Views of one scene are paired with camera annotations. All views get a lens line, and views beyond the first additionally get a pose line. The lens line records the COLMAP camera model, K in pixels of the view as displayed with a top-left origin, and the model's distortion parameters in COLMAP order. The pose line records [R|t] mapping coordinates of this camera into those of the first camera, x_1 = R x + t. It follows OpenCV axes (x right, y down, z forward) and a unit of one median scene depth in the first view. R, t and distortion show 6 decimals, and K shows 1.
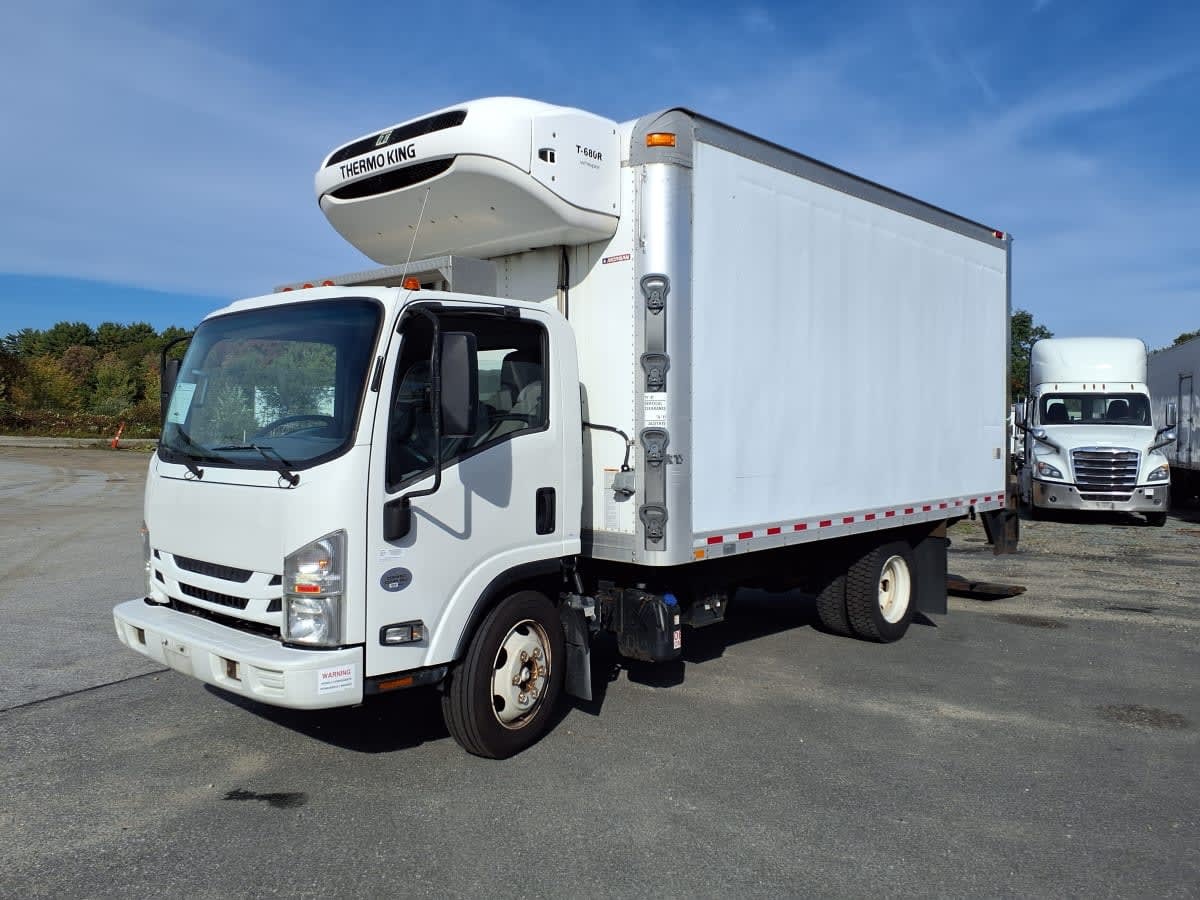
lens RADIAL K [[956.3, 0, 620.3], [0, 956.3, 448.7], [0, 0, 1]] dist [0.002601, -0.001023]
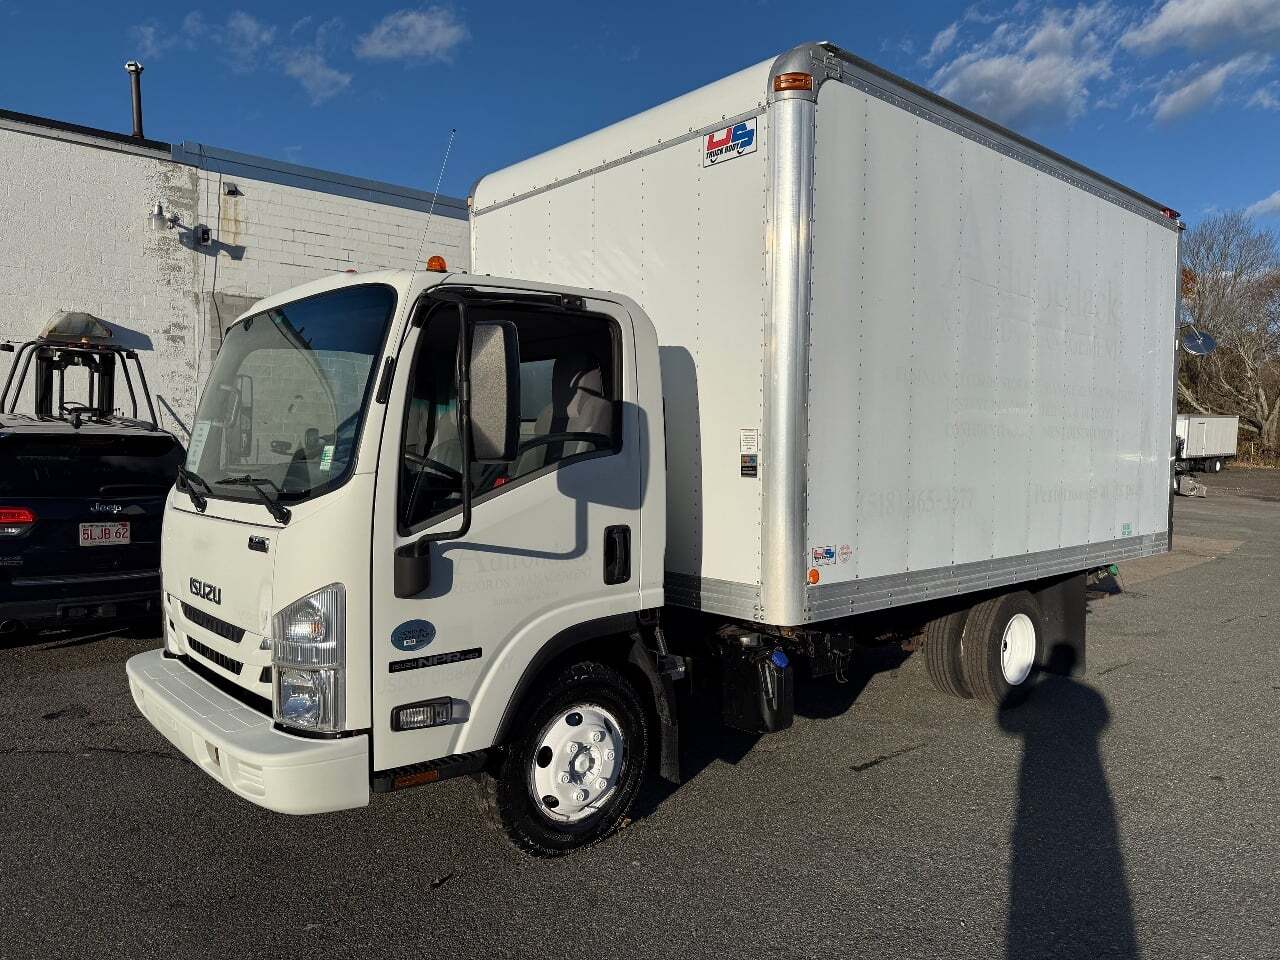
lens RADIAL K [[896.8, 0, 641.8], [0, 896.8, 498.4], [0, 0, 1]] dist [0.041283, -0.001231]
pose [[0.993169, 0.004720, -0.116590, 0.033965], [-0.000977, 0.999483, 0.032142, -0.006801], [0.116682, -0.031808, 0.992660, 0.295415]]
